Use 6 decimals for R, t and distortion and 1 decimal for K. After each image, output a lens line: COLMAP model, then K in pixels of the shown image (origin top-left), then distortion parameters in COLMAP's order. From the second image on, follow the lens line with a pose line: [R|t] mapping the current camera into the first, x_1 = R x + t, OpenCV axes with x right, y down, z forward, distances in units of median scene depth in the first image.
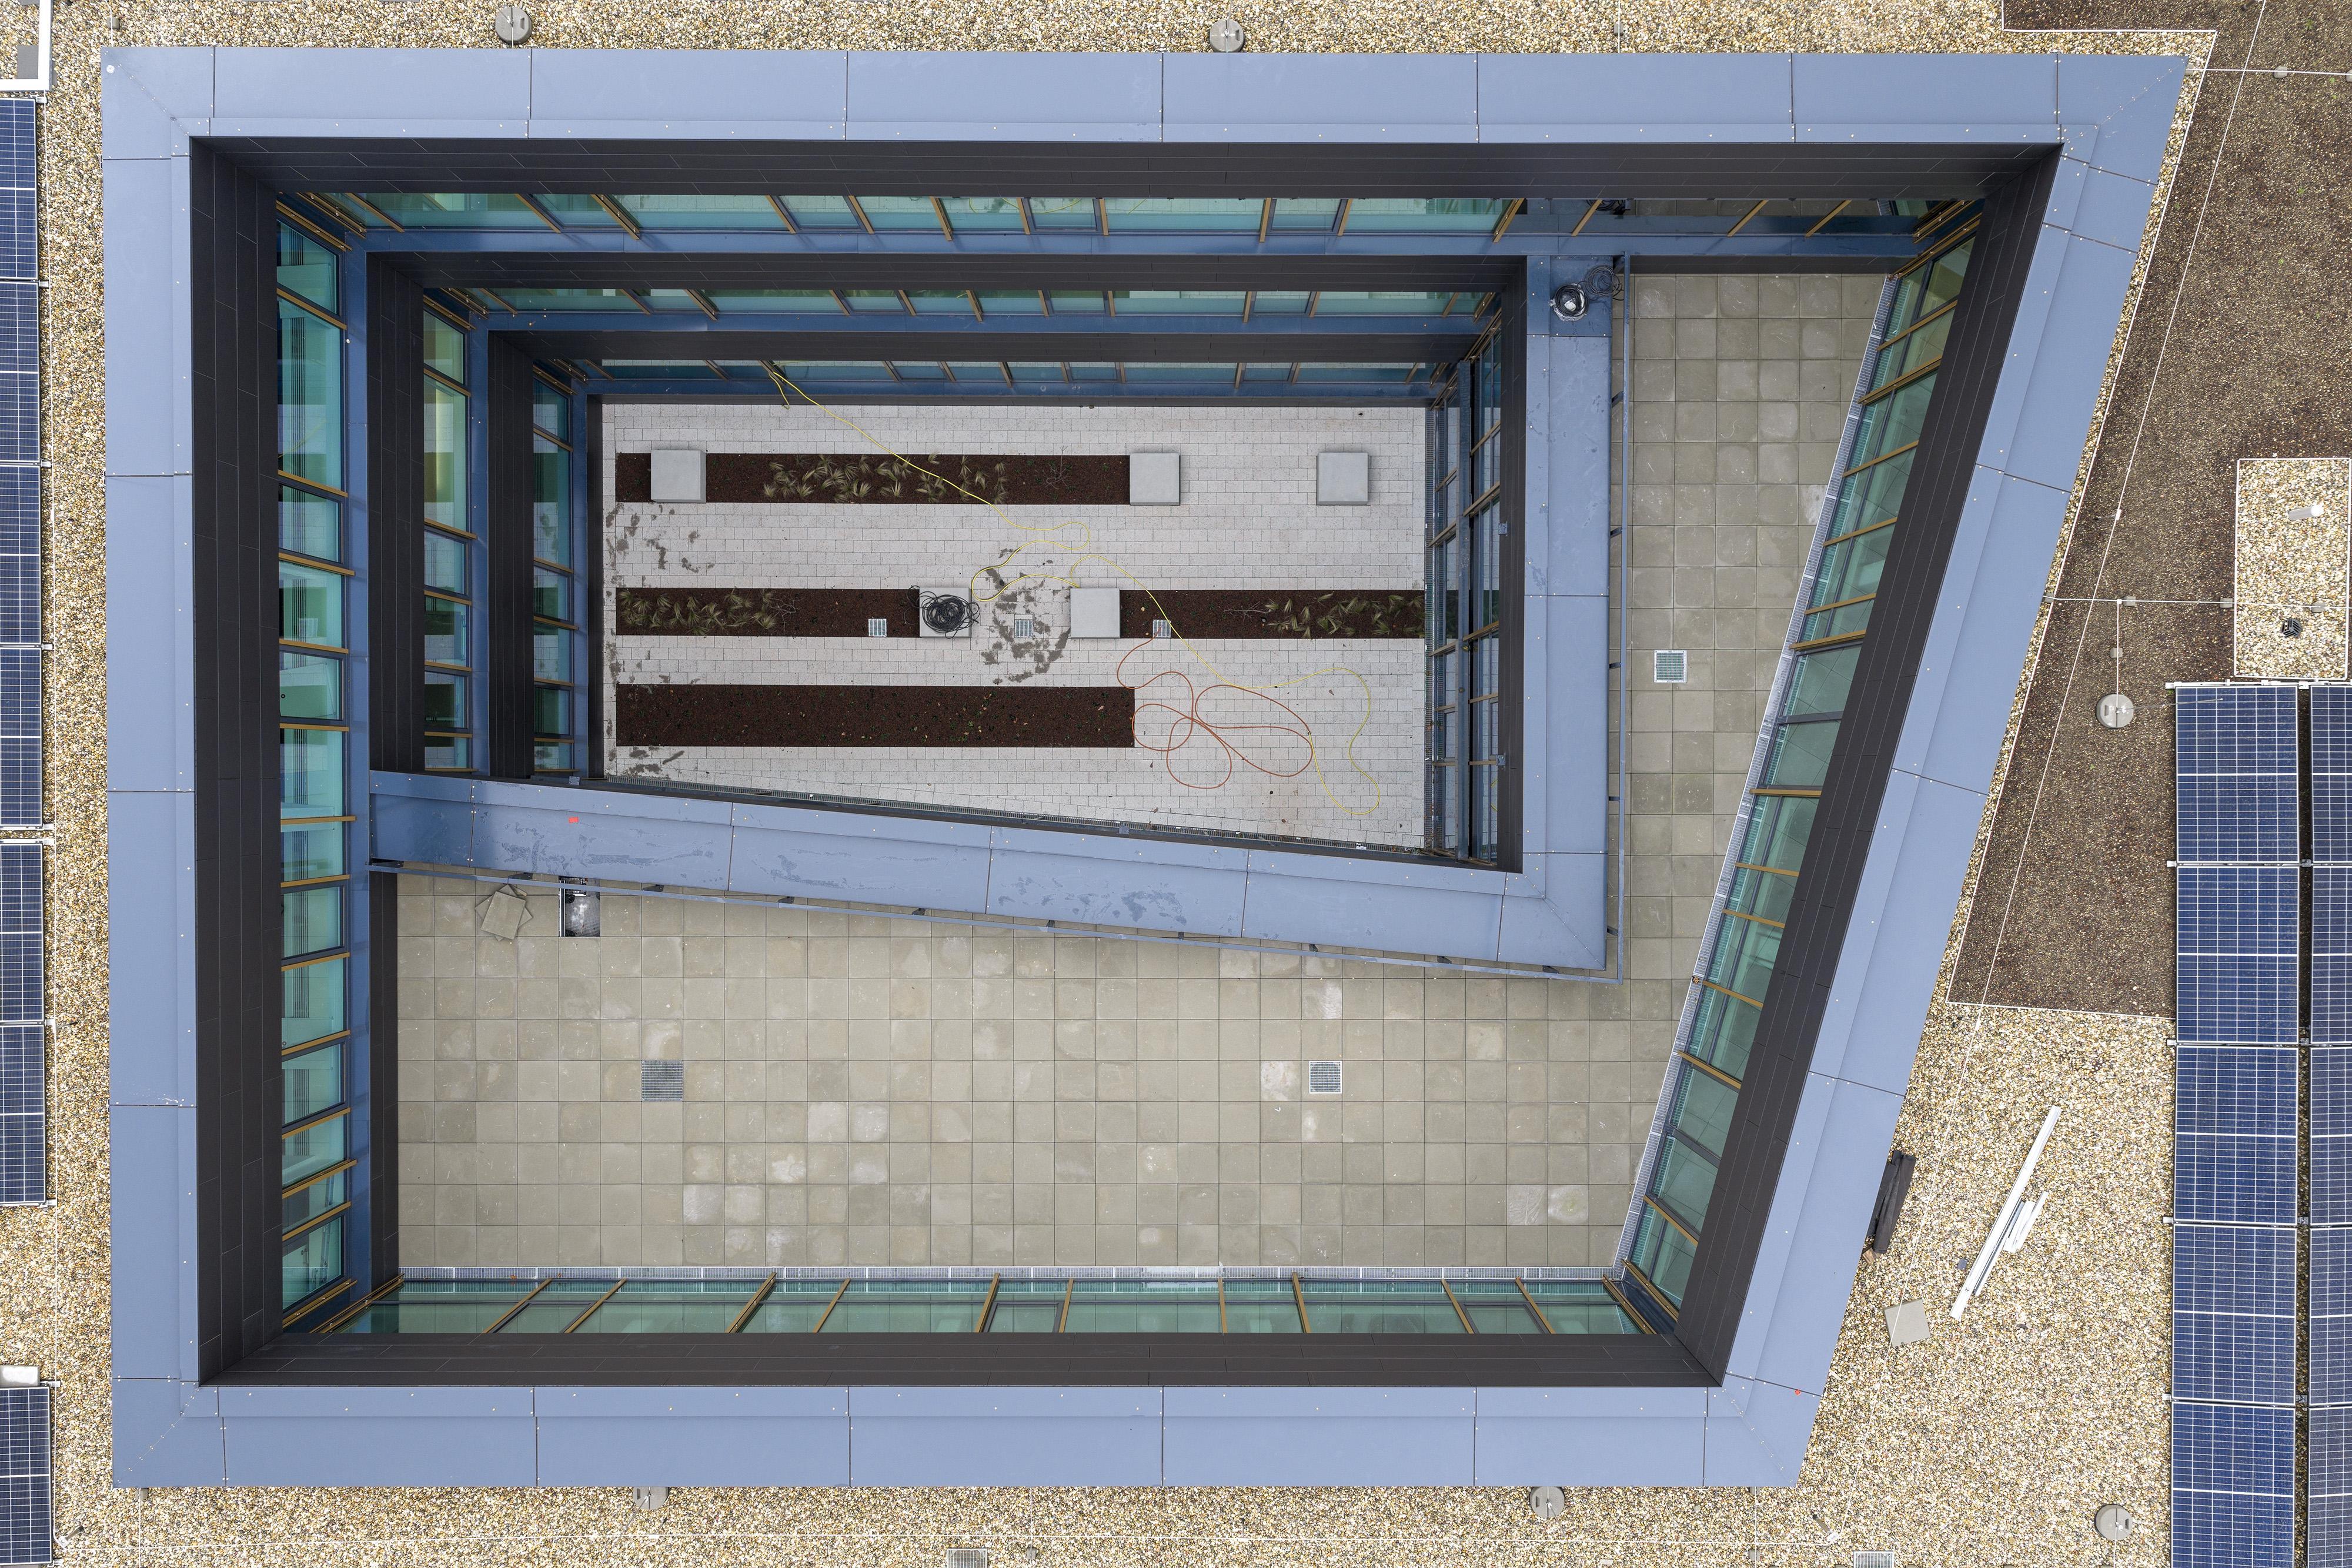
lens RADIAL K [[1910.0, 0, 1177.1], [0, 1910.0, 786.1], [0, 0, 1]] dist [0.000481, 0.000201]
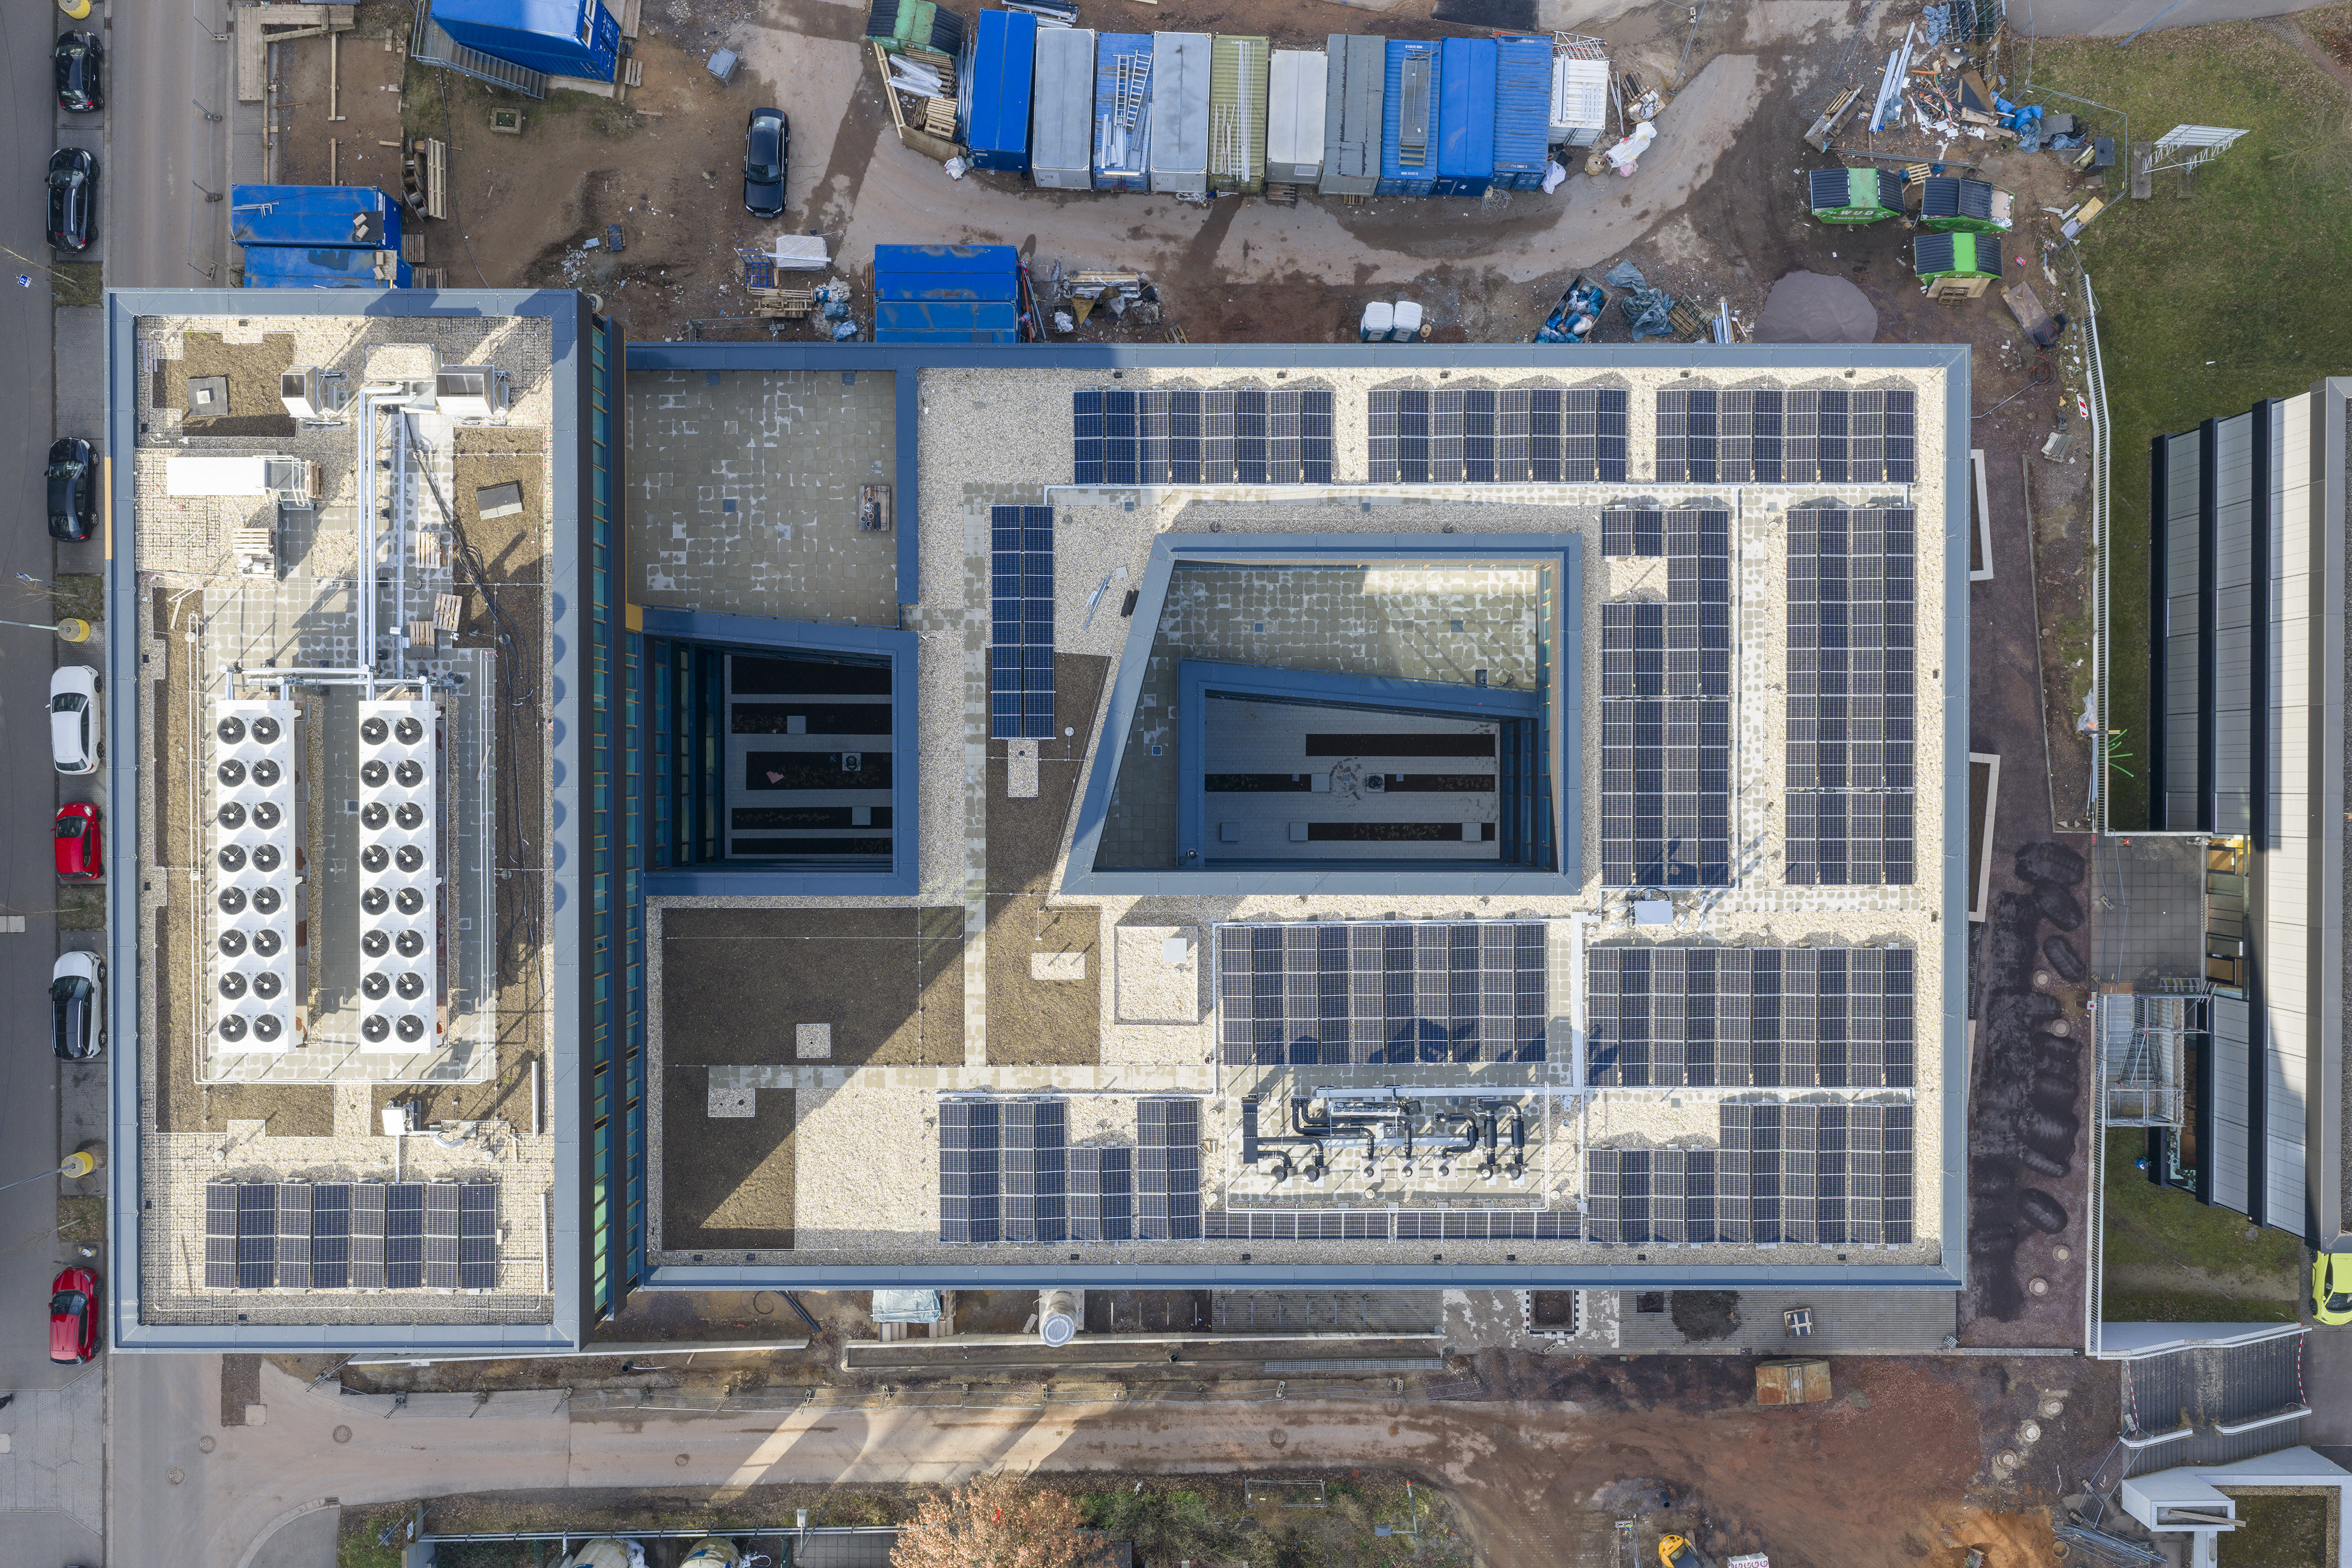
lens RADIAL K [[1910.0, 0, 1179.2], [0, 1910.0, 785.9], [0, 0, 1]] dist [0.000481, 0.000201]
pose [[-0.999991, 0.000320, -0.004288, 0.174092], [-0.000280, -0.999955, -0.009452, -0.069182], [-0.004290, -0.009451, 0.999946, -1.762673]]
